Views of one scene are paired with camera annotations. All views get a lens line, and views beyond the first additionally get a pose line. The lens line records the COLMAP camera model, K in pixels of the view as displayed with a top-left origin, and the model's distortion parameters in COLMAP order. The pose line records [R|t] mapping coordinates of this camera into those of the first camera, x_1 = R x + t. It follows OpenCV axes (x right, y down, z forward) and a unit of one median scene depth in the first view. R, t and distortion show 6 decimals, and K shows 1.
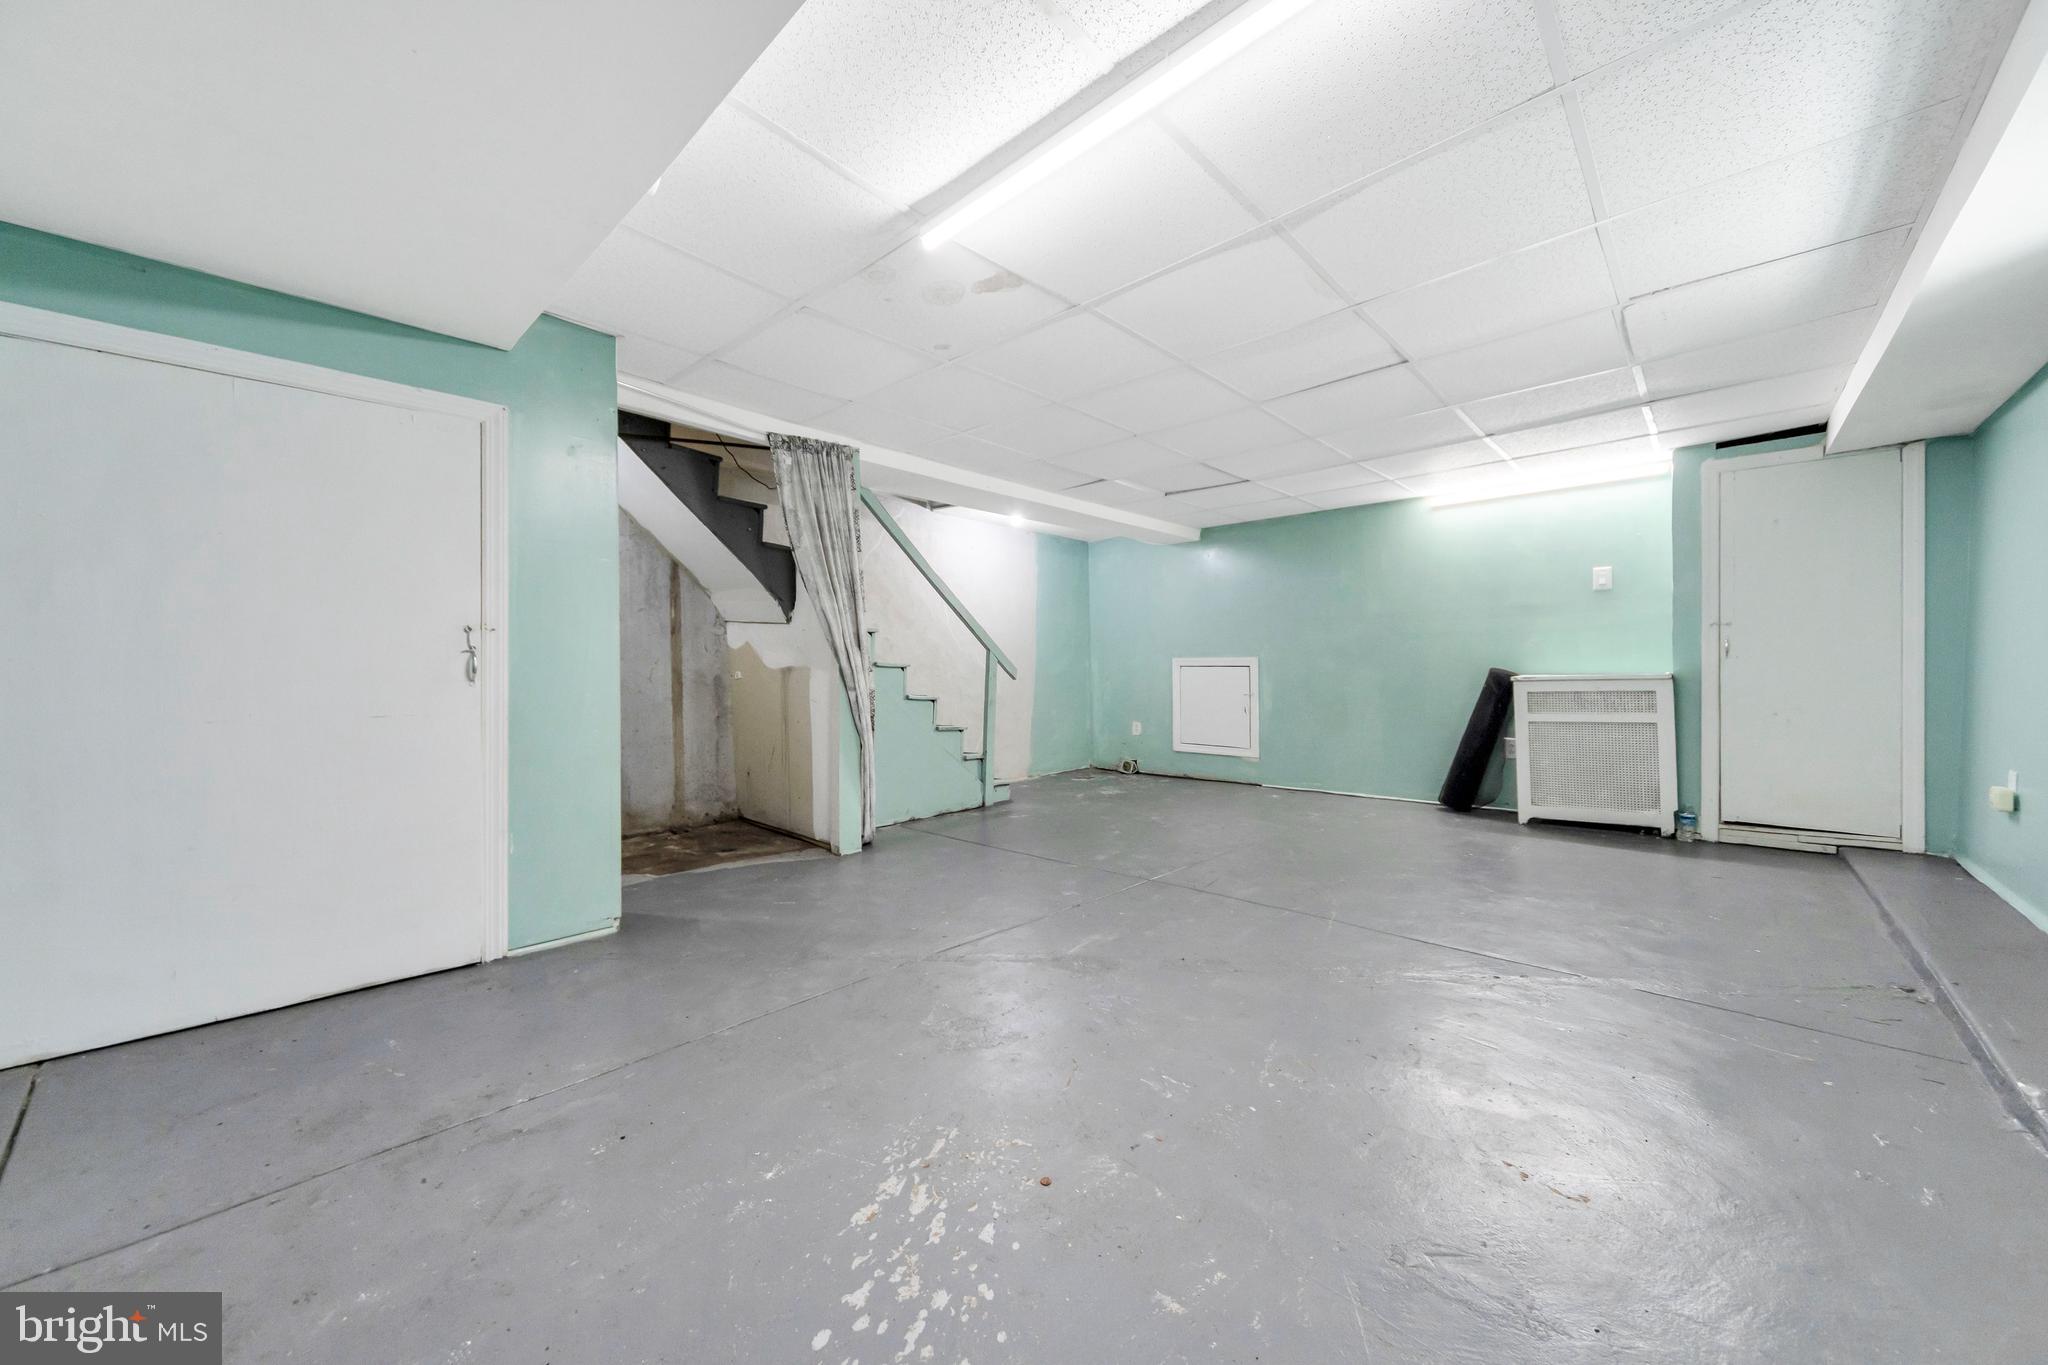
lens RADIAL K [[750.5, 0, 1013.2], [0, 750.5, 678.2], [0, 0, 1]] dist [-0.001982, 0.000108]
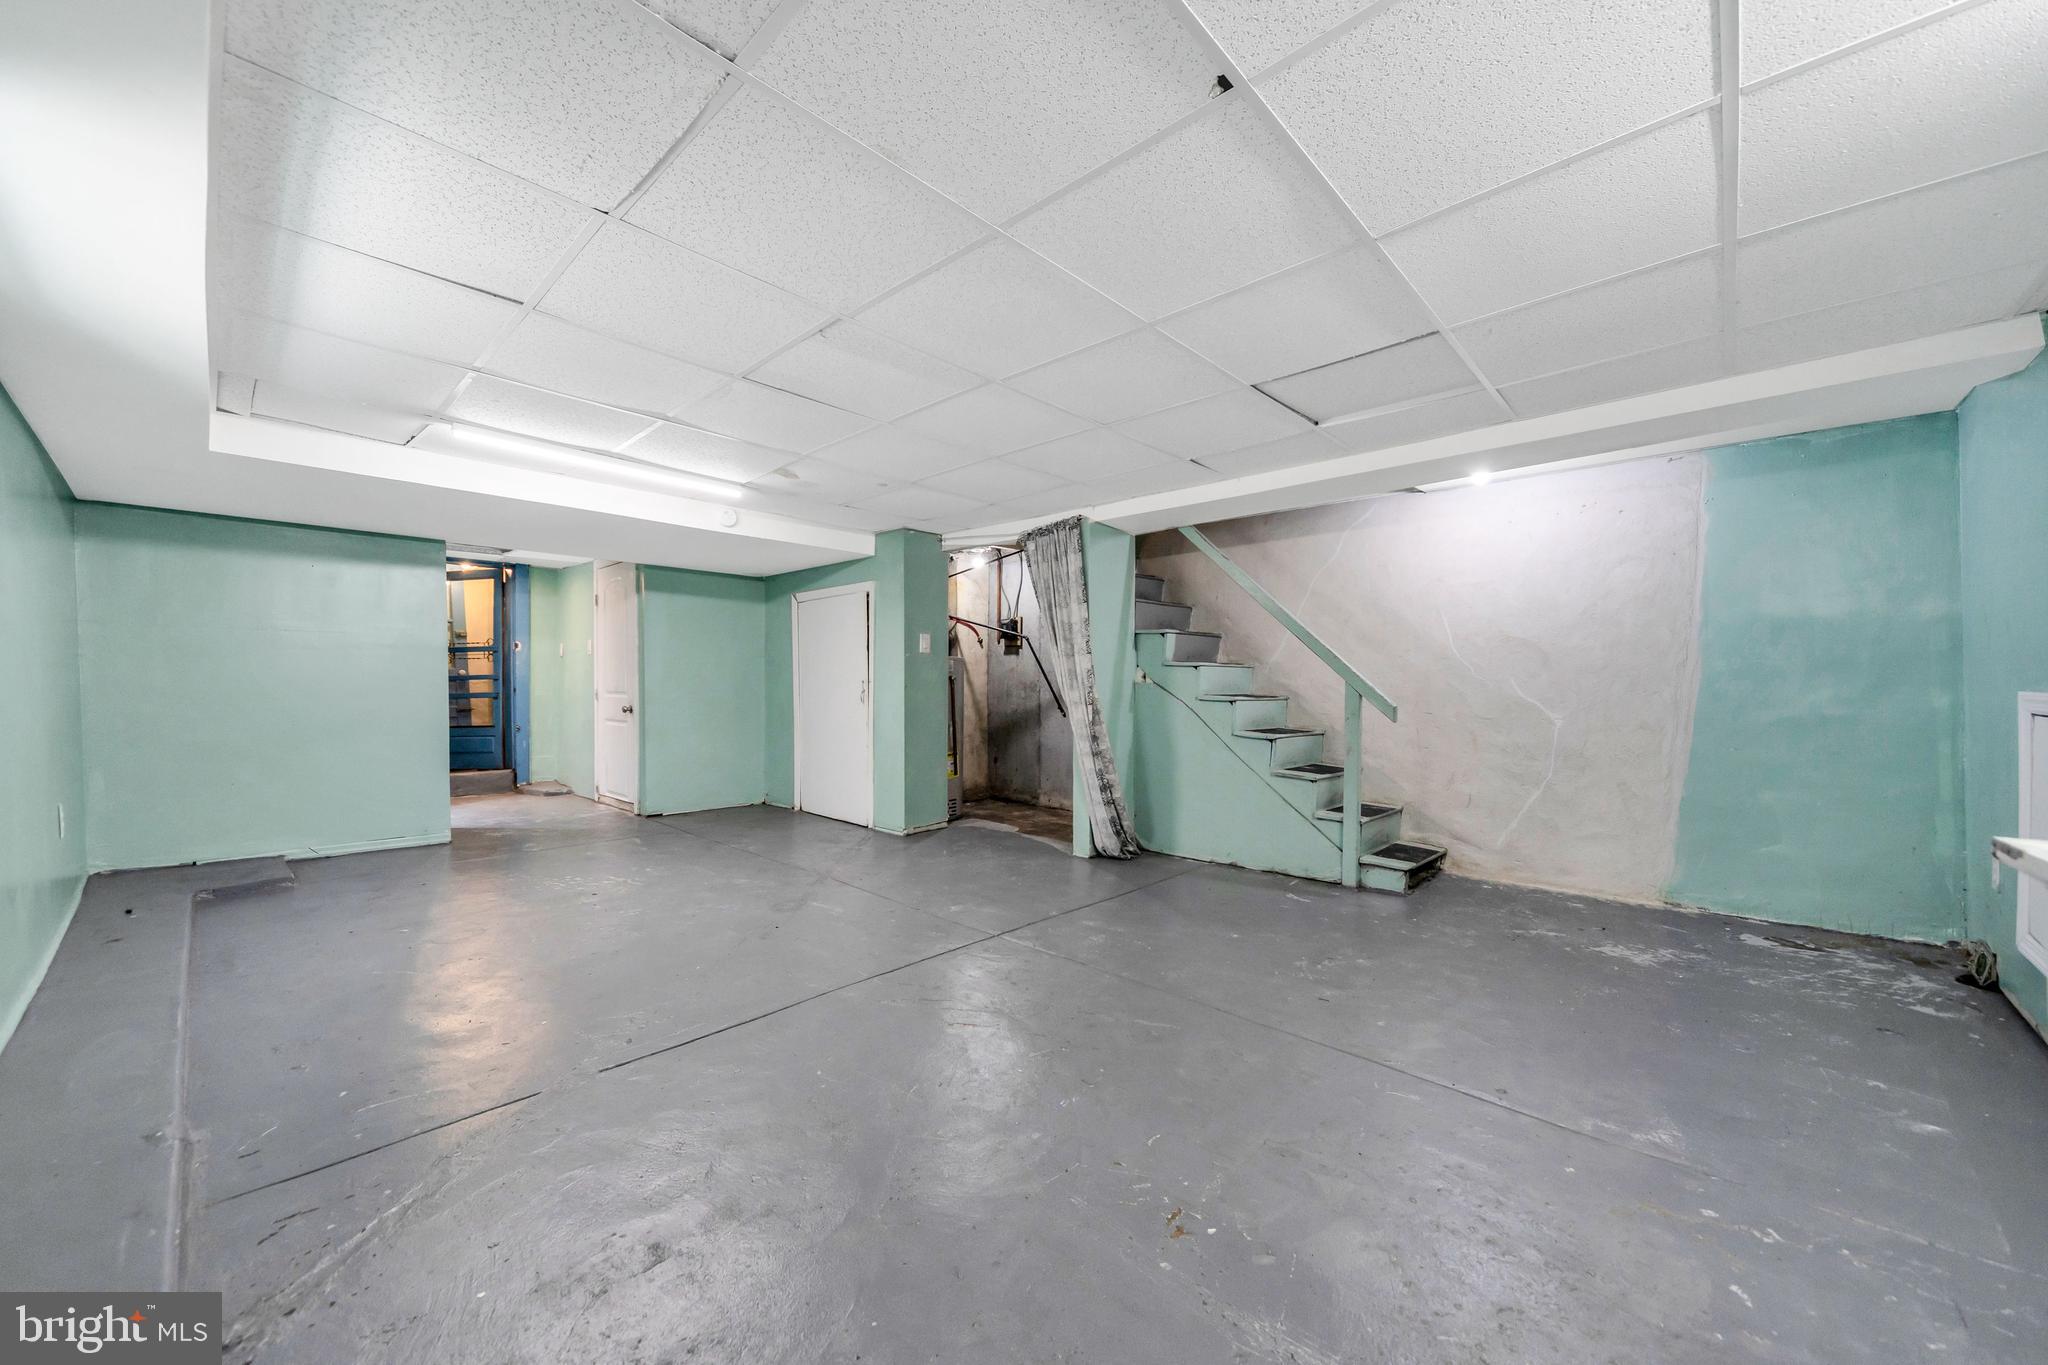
lens RADIAL K [[766.5, 0, 1013.1], [0, 766.5, 681.8], [0, 0, 1]] dist [0.003491, -0.000585]
pose [[-0.001000, 0.003453, -0.999994, 0.815767], [-0.011417, 0.999929, 0.003464, -0.037800], [0.999934, 0.011420, -0.000960, 0.726024]]
